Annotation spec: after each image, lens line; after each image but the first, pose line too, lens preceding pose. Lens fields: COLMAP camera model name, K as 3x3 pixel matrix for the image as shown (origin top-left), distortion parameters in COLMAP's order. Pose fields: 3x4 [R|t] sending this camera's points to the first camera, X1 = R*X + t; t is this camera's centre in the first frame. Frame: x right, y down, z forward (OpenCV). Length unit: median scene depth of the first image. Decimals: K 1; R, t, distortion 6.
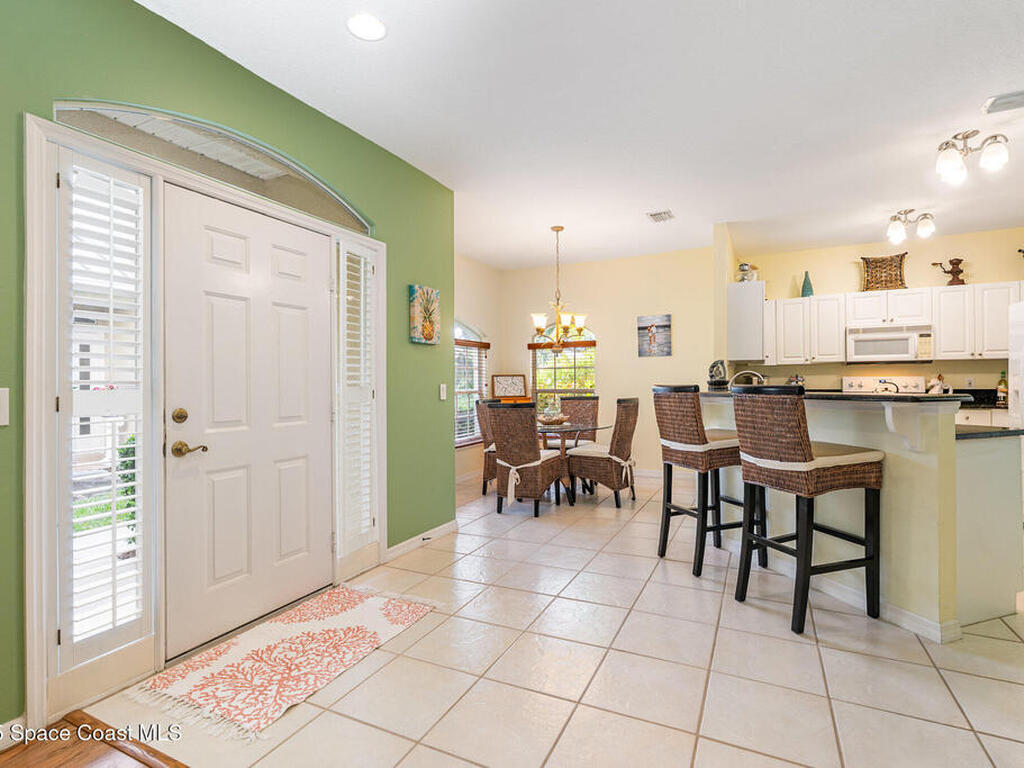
lens RADIAL K [[517.8, 0, 508.7], [0, 517.8, 384.4], [0, 0, 1]] dist [-0.004492, -0.001737]
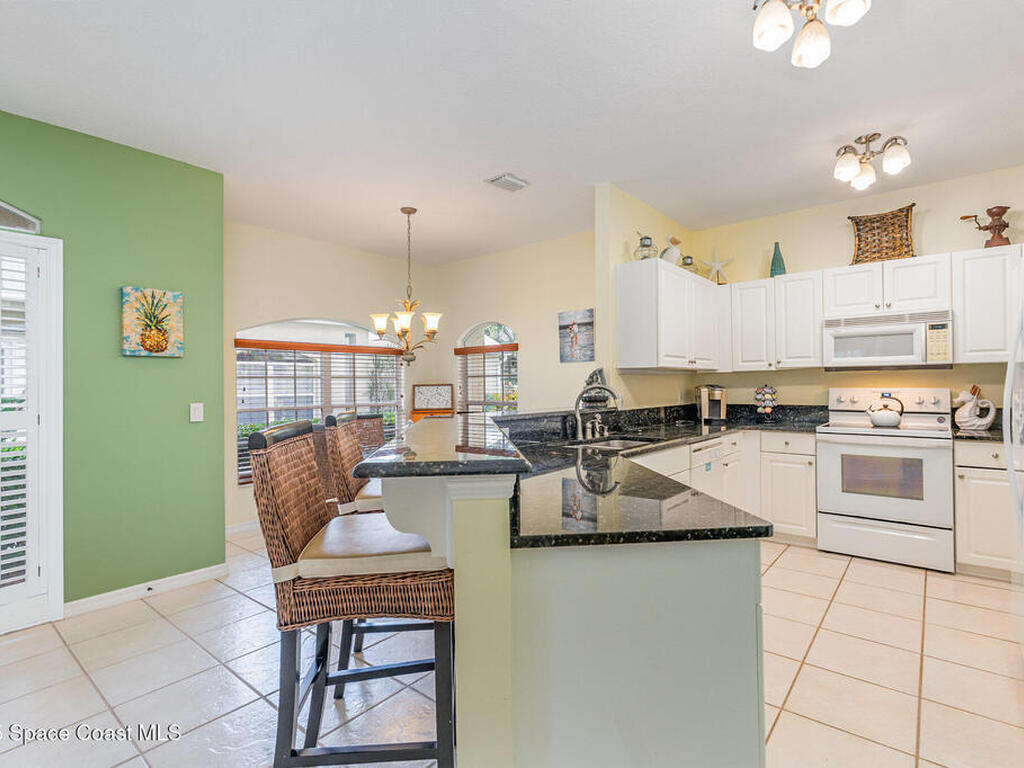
lens RADIAL K [[517.8, 0, 512.7], [0, 517.8, 380.9], [0, 0, 1]] dist [-0.004492, -0.001737]
pose [[0.970545, -0.004384, -0.240879, 0.424510], [0.002544, 0.999965, -0.007948, -0.021105], [0.240905, 0.007101, 0.970523, 0.225573]]
